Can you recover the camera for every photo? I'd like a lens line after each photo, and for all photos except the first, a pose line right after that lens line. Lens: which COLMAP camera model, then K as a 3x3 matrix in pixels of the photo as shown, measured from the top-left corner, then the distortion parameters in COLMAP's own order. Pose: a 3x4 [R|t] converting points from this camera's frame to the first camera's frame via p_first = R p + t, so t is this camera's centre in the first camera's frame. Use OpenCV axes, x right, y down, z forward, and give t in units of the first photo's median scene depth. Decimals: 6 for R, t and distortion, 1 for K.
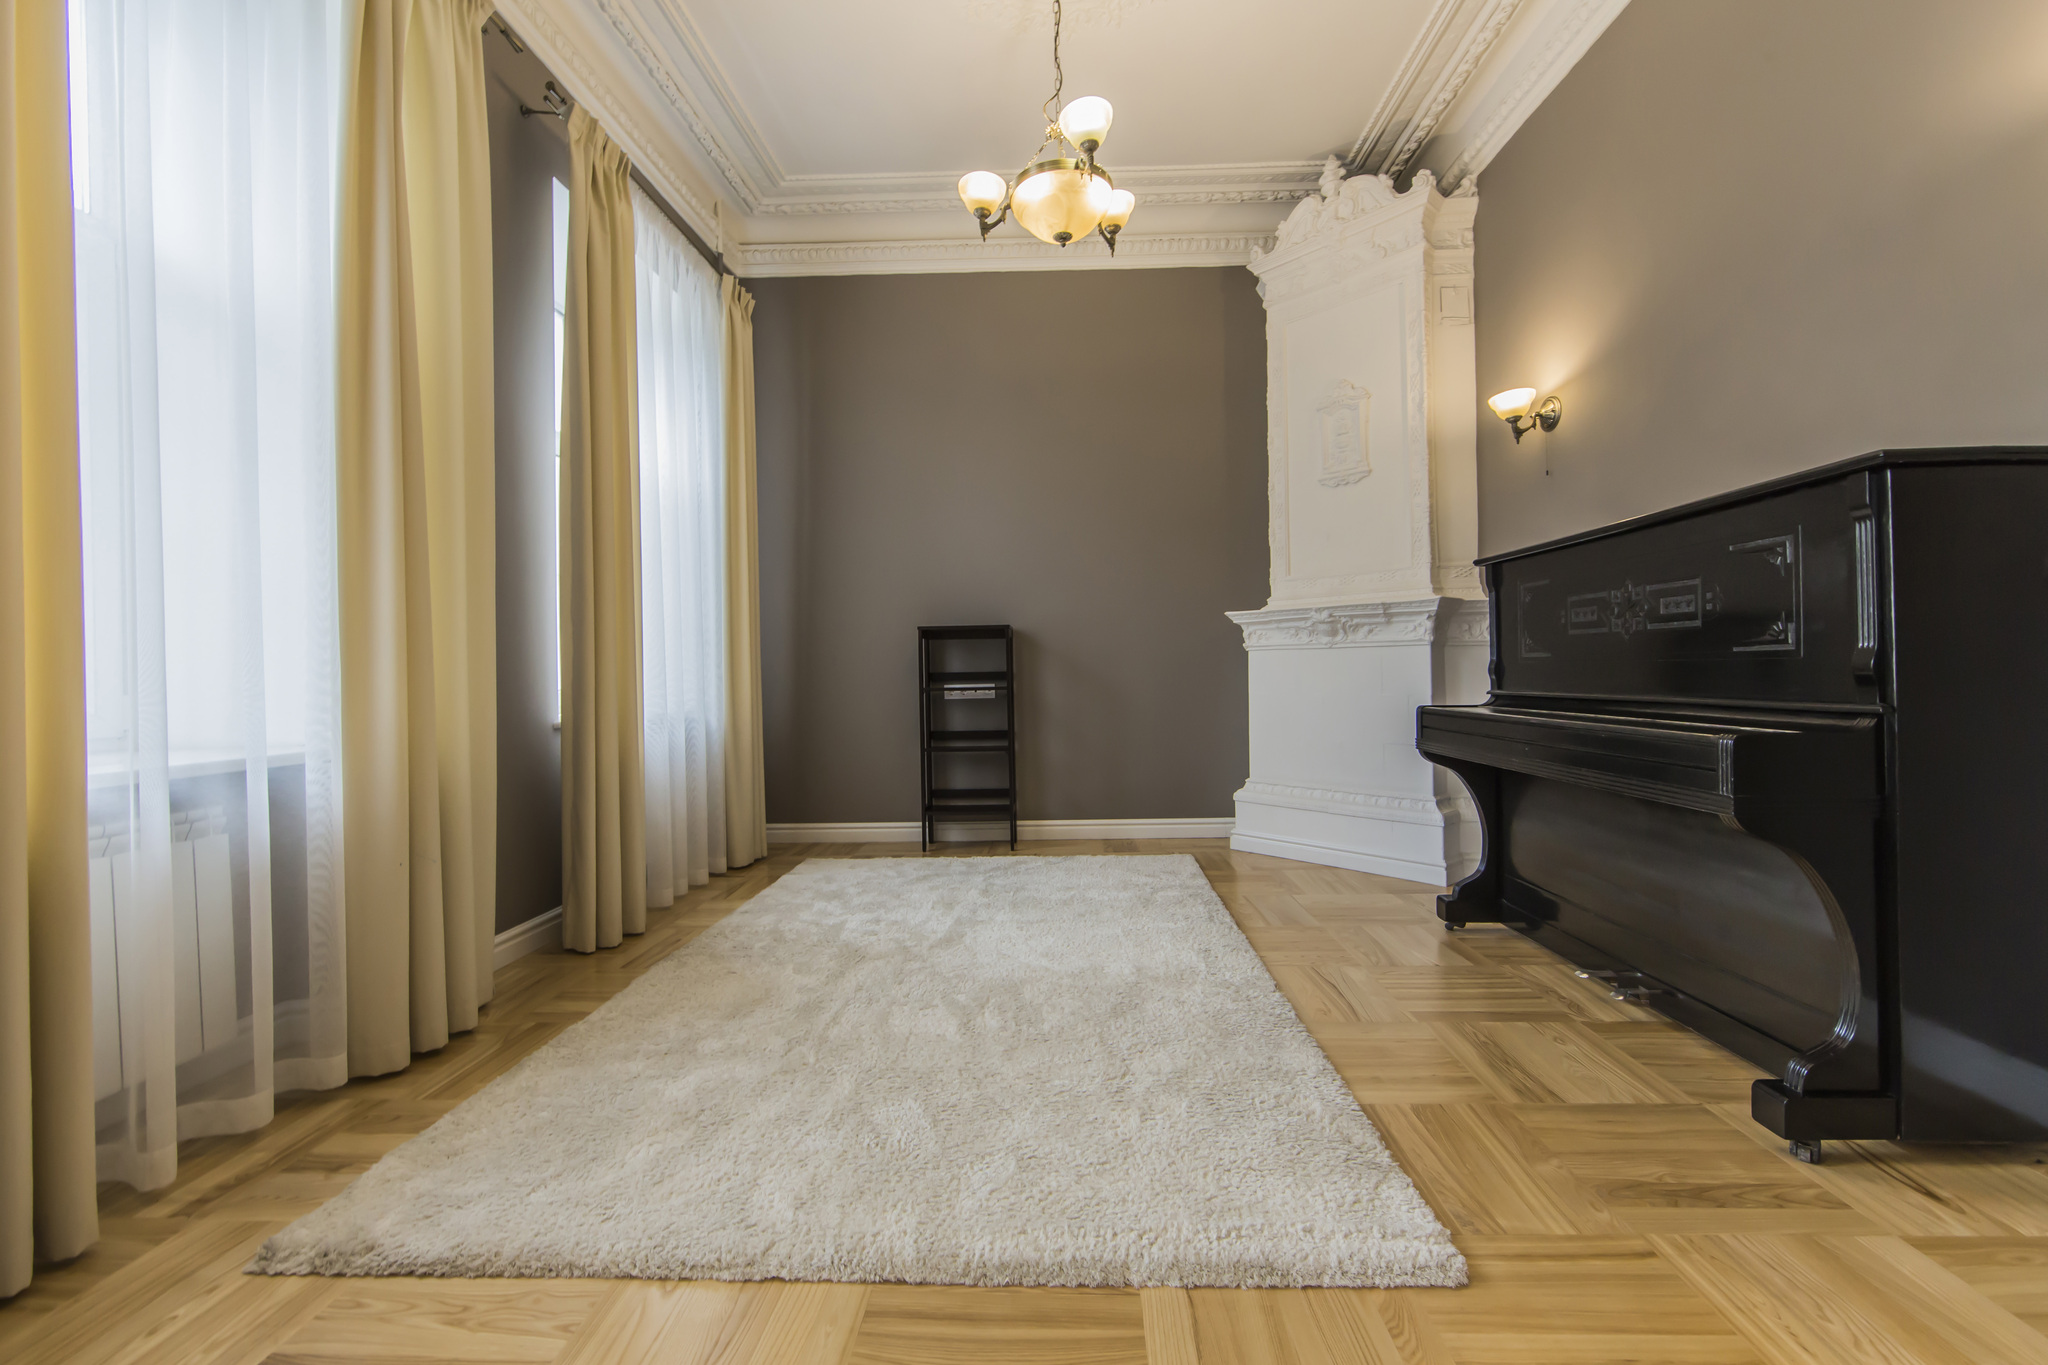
lens RADIAL K [[810.5, 0, 1035.2], [0, 810.5, 672.9], [0, 0, 1]] dist [-0.001510, -0.000030]
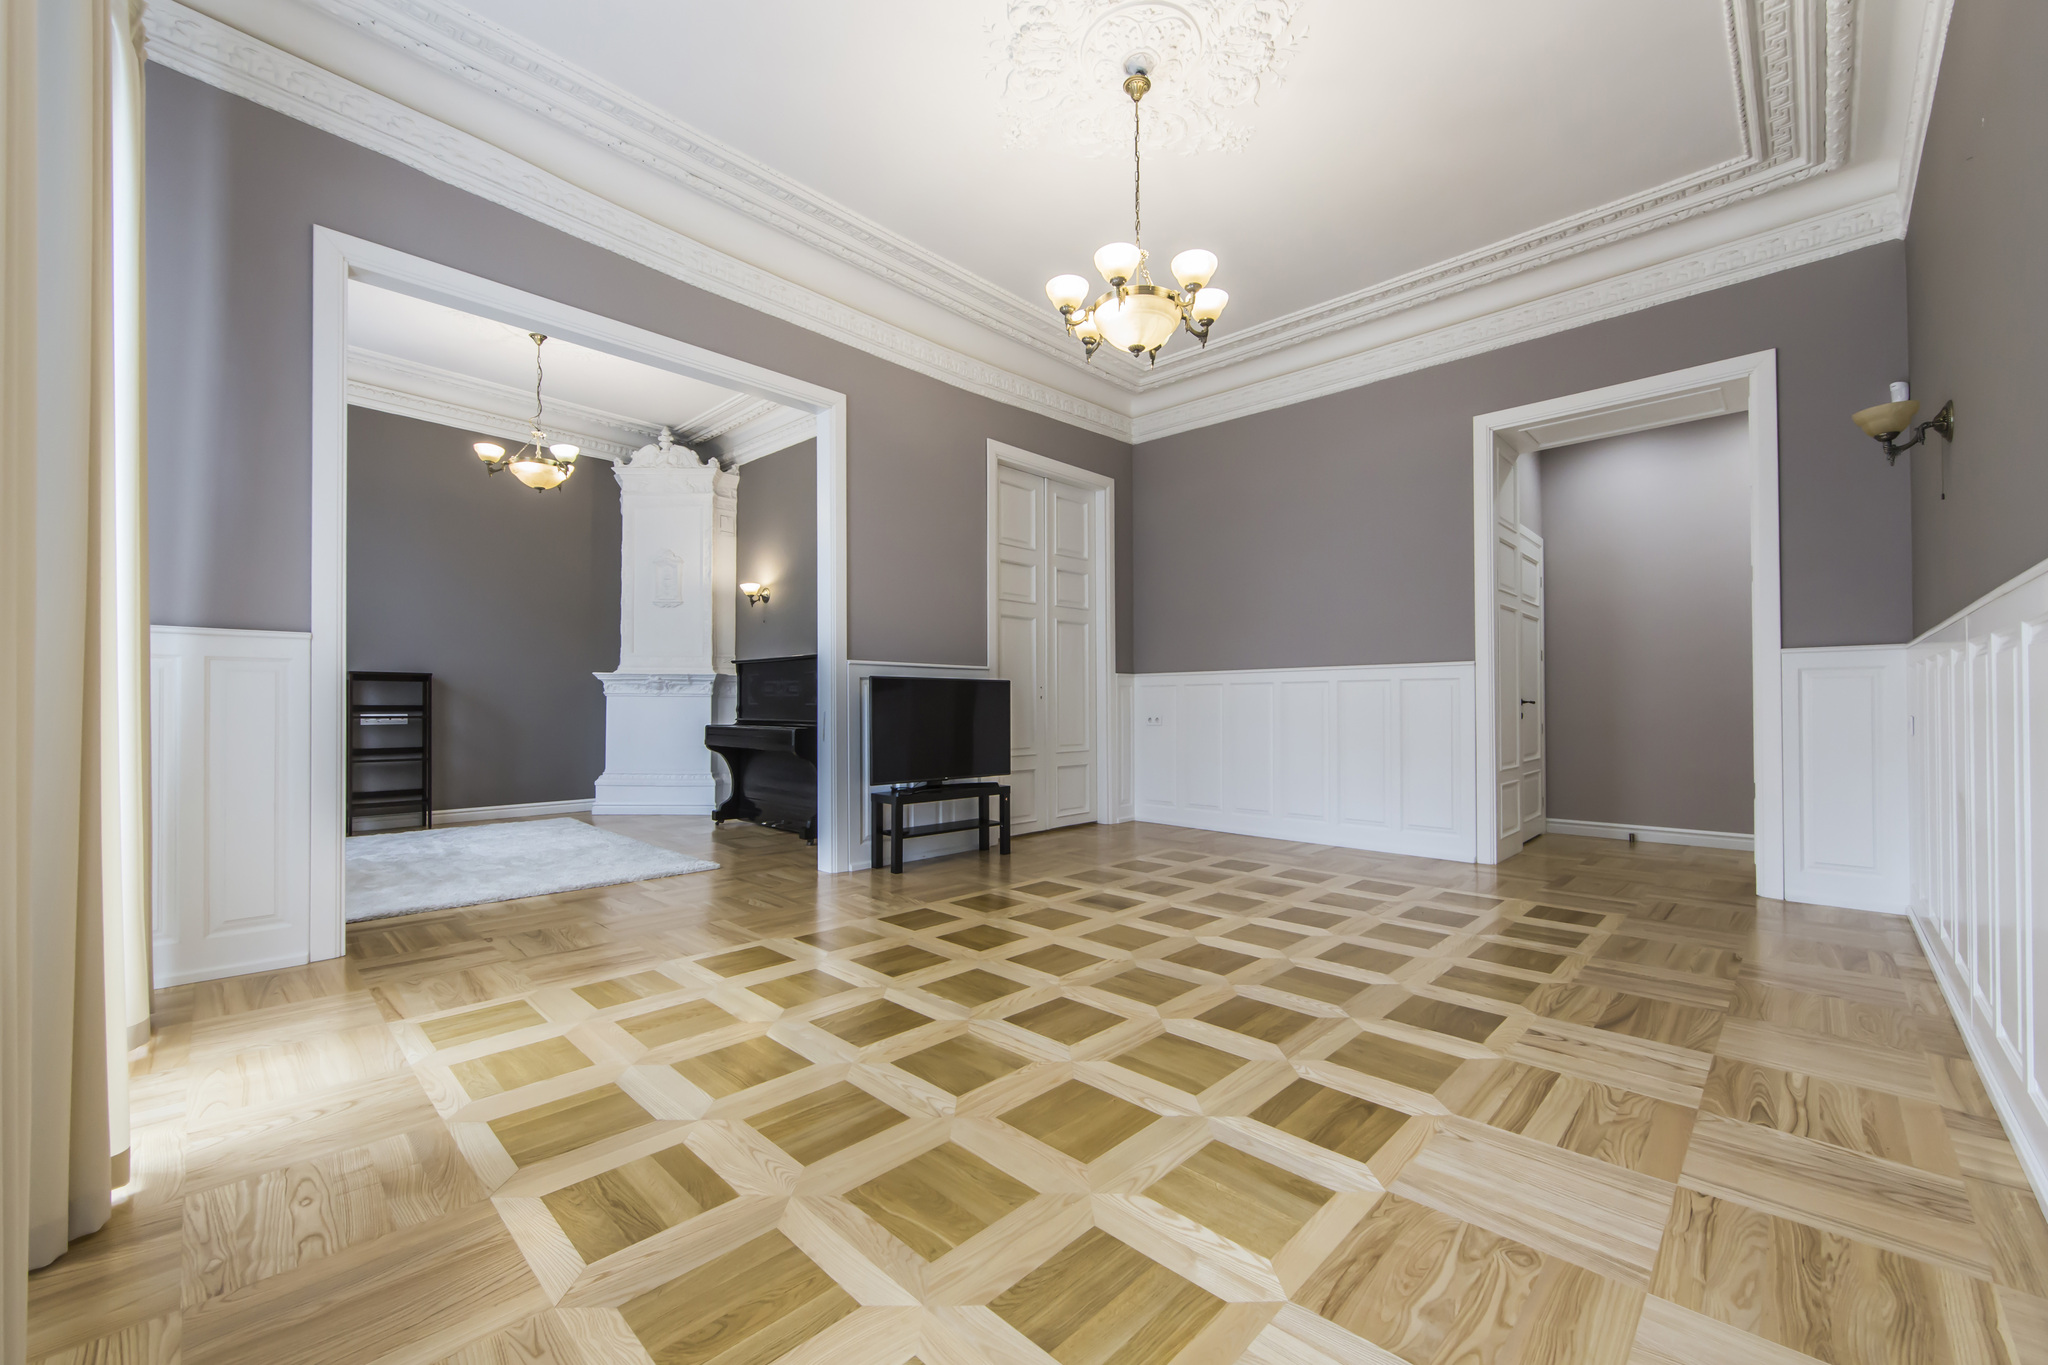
lens RADIAL K [[810.5, 0, 1034.2], [0, 810.5, 690.1], [0, 0, 1]] dist [-0.001510, -0.000030]
pose [[0.665457, 0.033352, 0.745691, -0.453564], [-0.012765, 0.999364, -0.033307, 0.006035], [-0.746327, 0.012646, 0.665459, -0.887303]]
